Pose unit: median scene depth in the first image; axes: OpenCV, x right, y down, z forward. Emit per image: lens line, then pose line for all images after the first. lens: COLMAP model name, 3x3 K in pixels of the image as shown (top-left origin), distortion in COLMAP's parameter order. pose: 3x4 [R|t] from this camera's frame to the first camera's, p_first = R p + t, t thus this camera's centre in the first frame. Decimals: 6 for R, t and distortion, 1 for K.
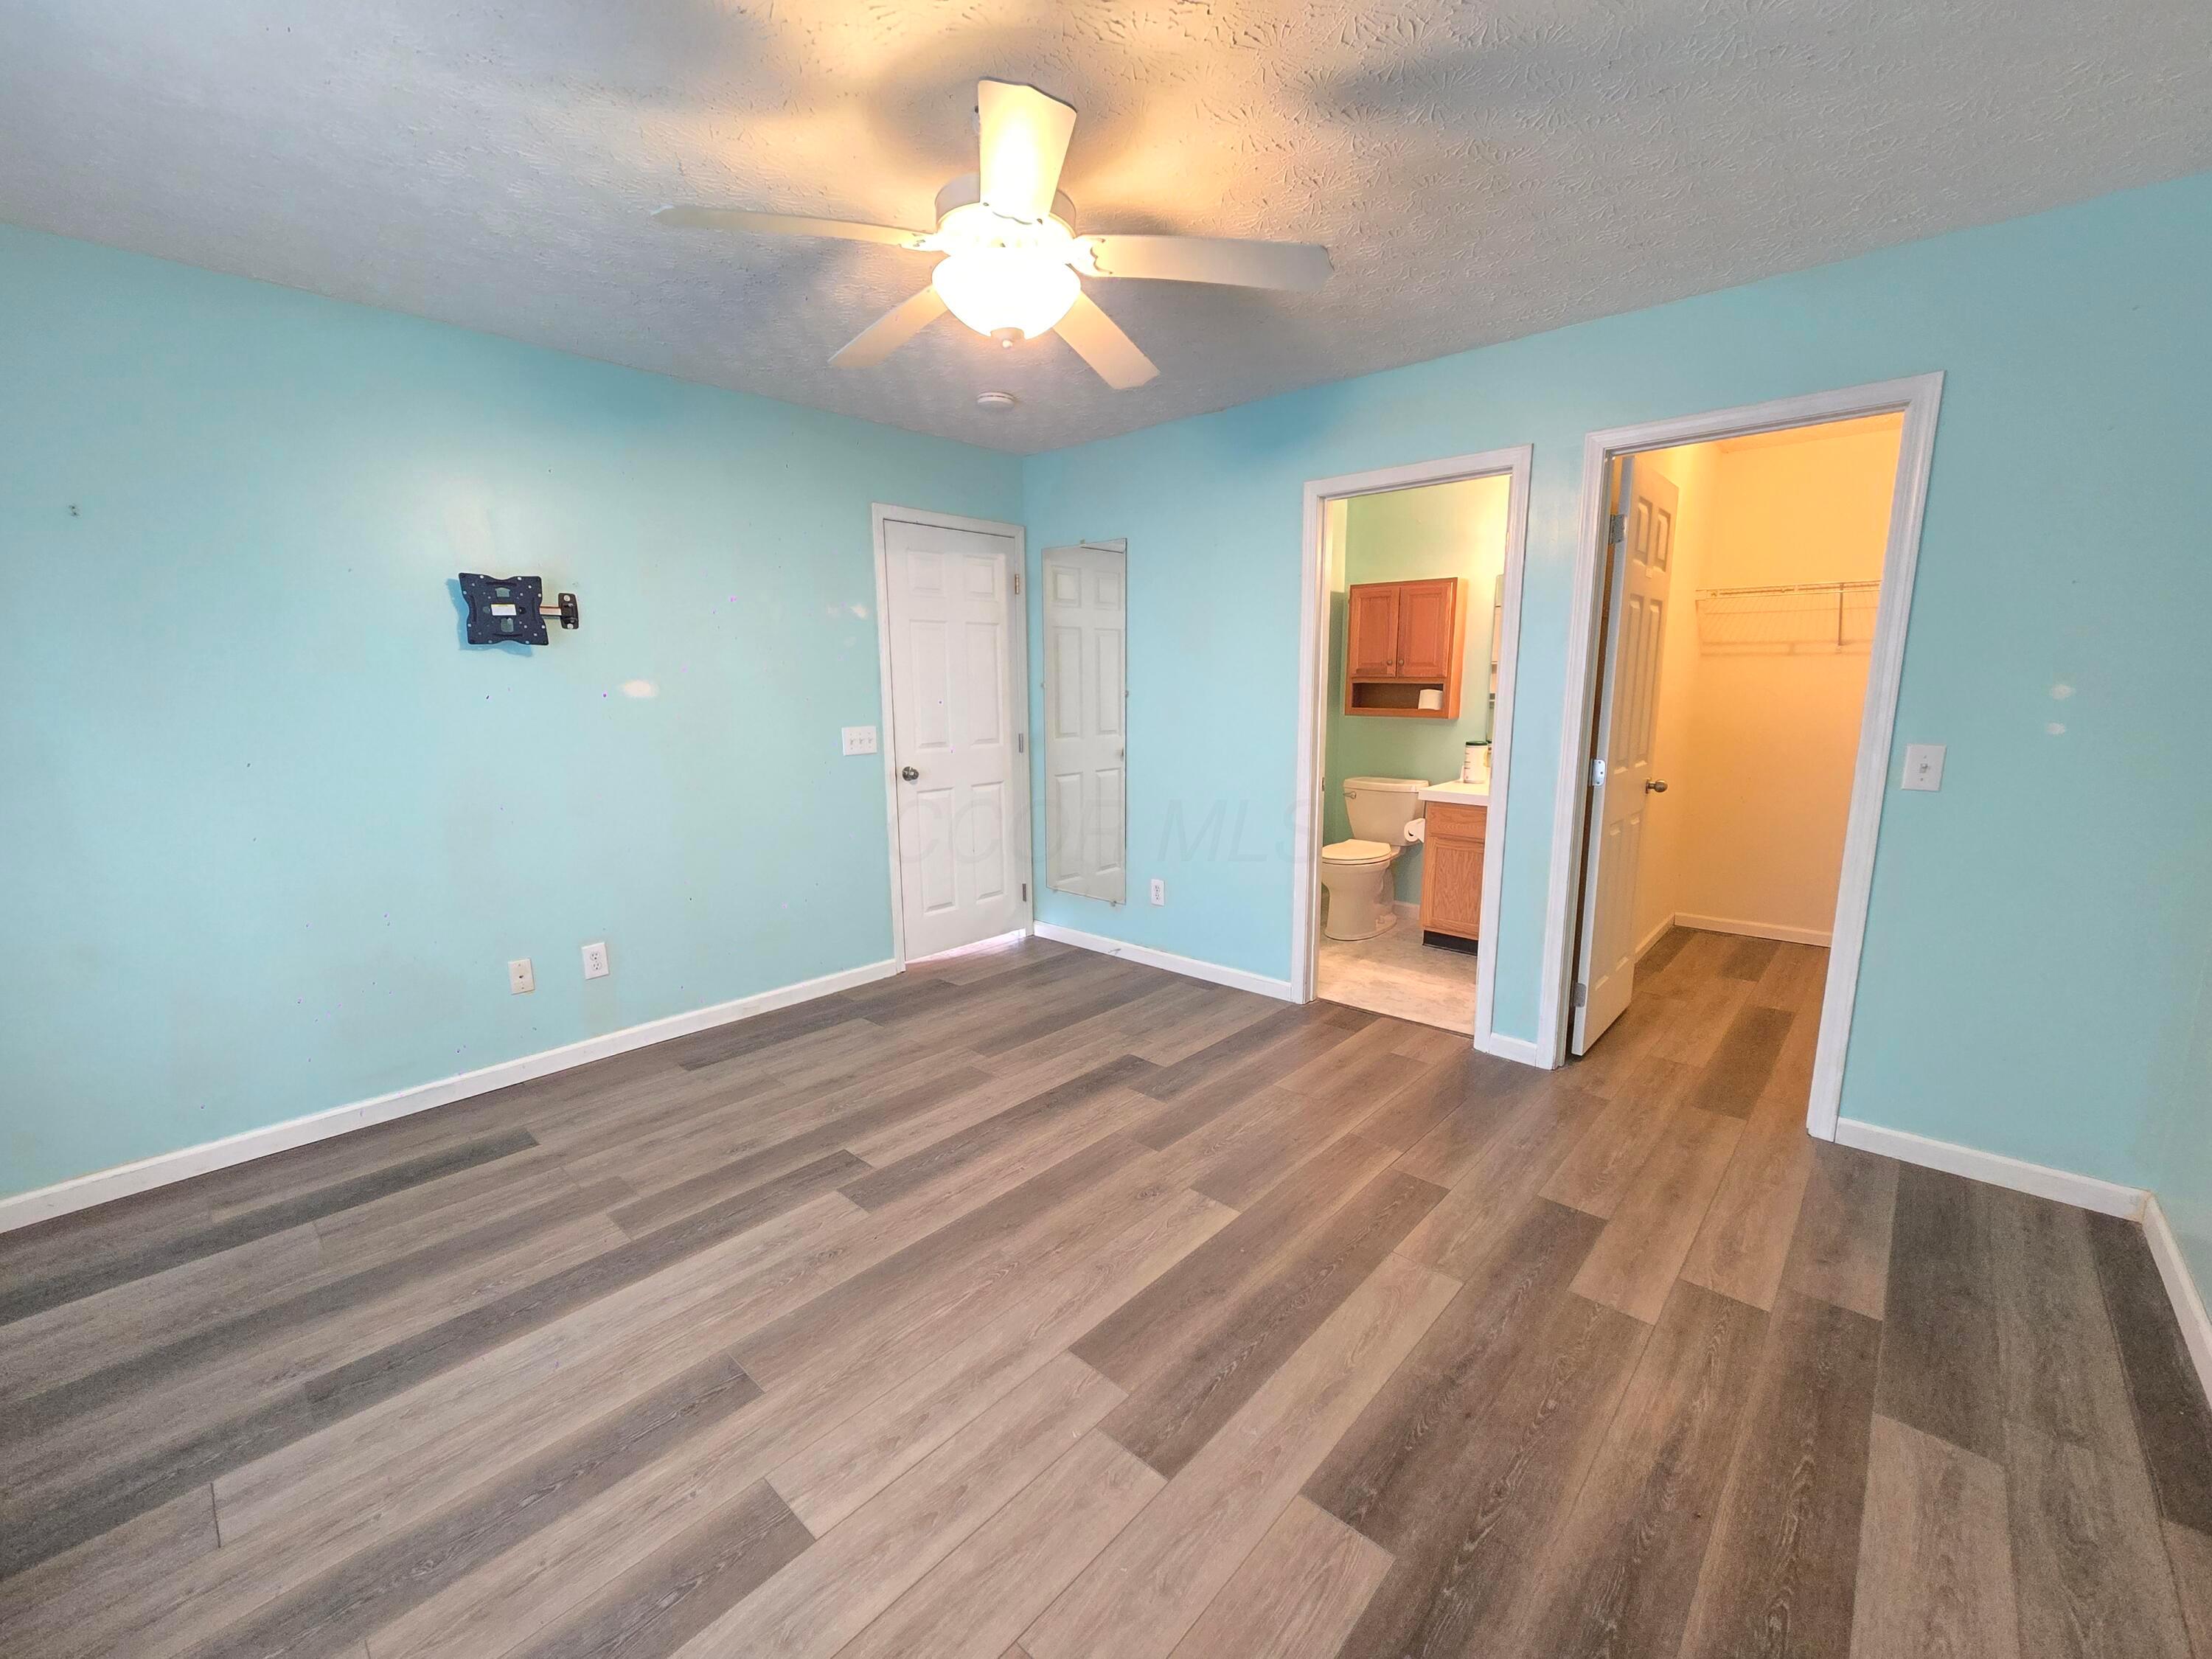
lens RADIAL K [[907.9, 0, 1108.2], [0, 907.9, 837.1], [0, 0, 1]] dist [-0.000562, 0.000406]
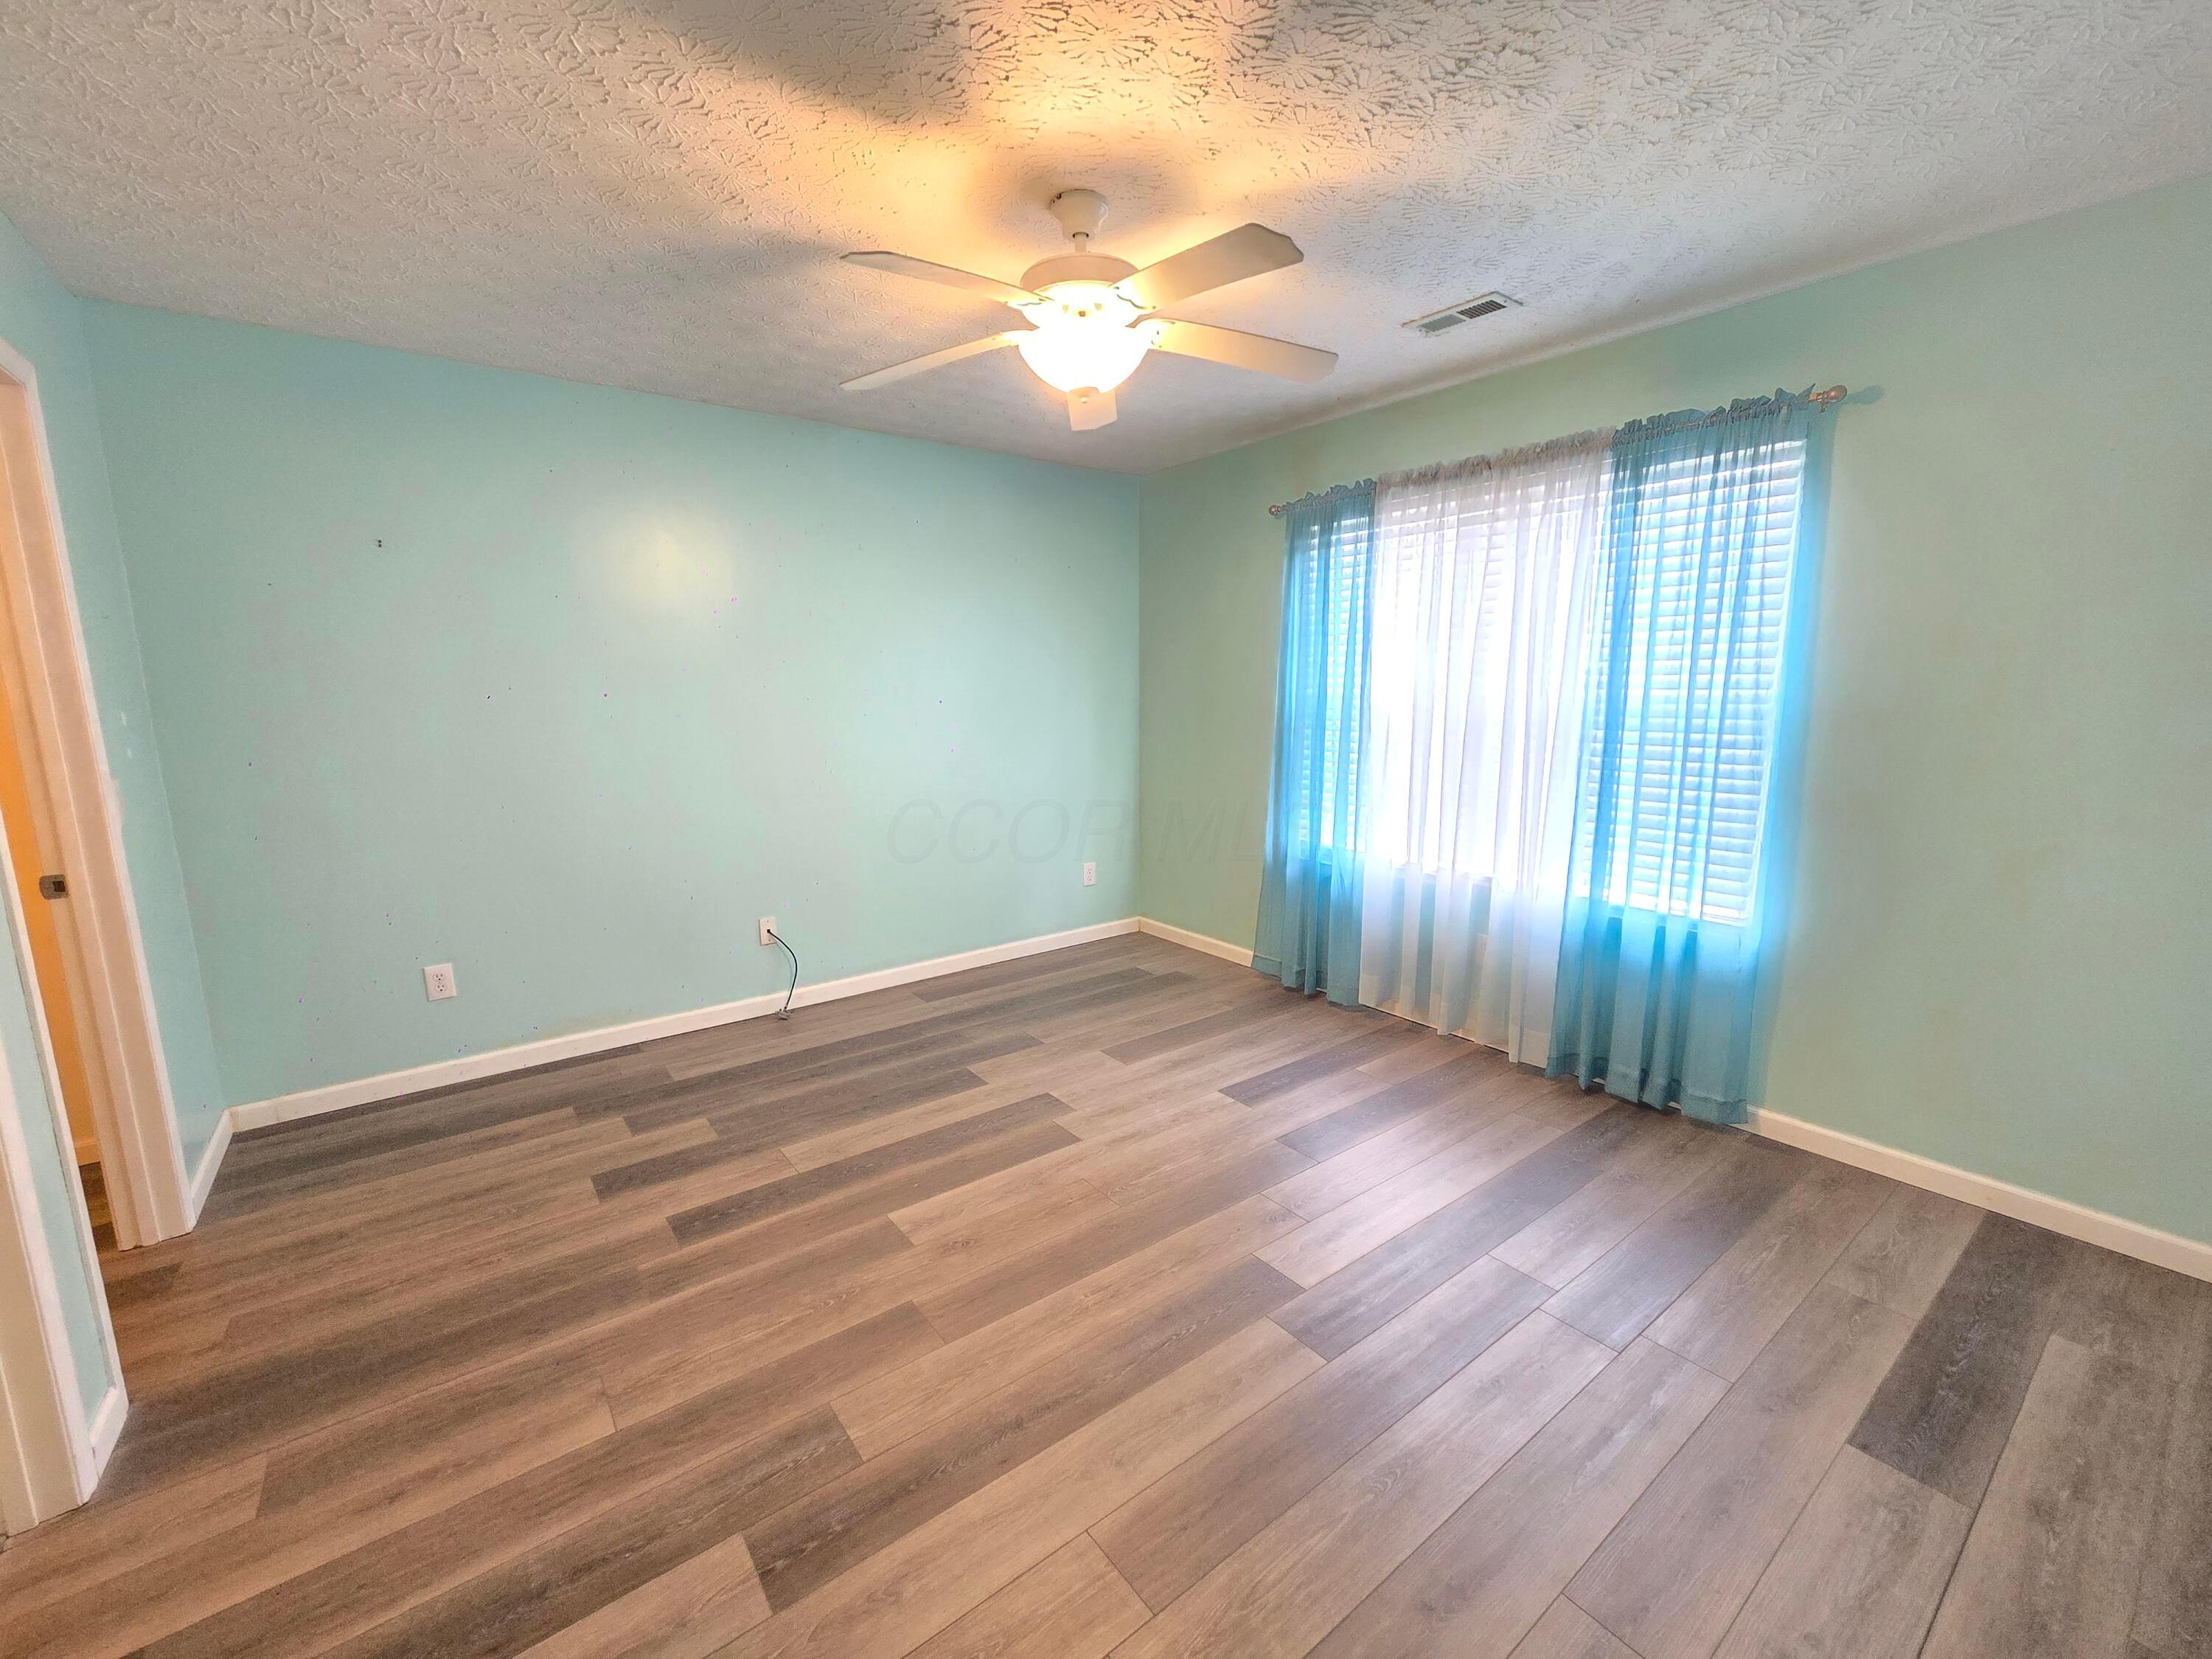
lens RADIAL K [[907.9, 0, 1108.2], [0, 907.9, 837.1], [0, 0, 1]] dist [-0.000562, 0.000406]
pose [[-0.983448, -0.015909, 0.180489, -0.241802], [0.045670, 0.942209, 0.331899, -0.276502], [-0.175339, 0.334649, -0.925887, 1.532605]]
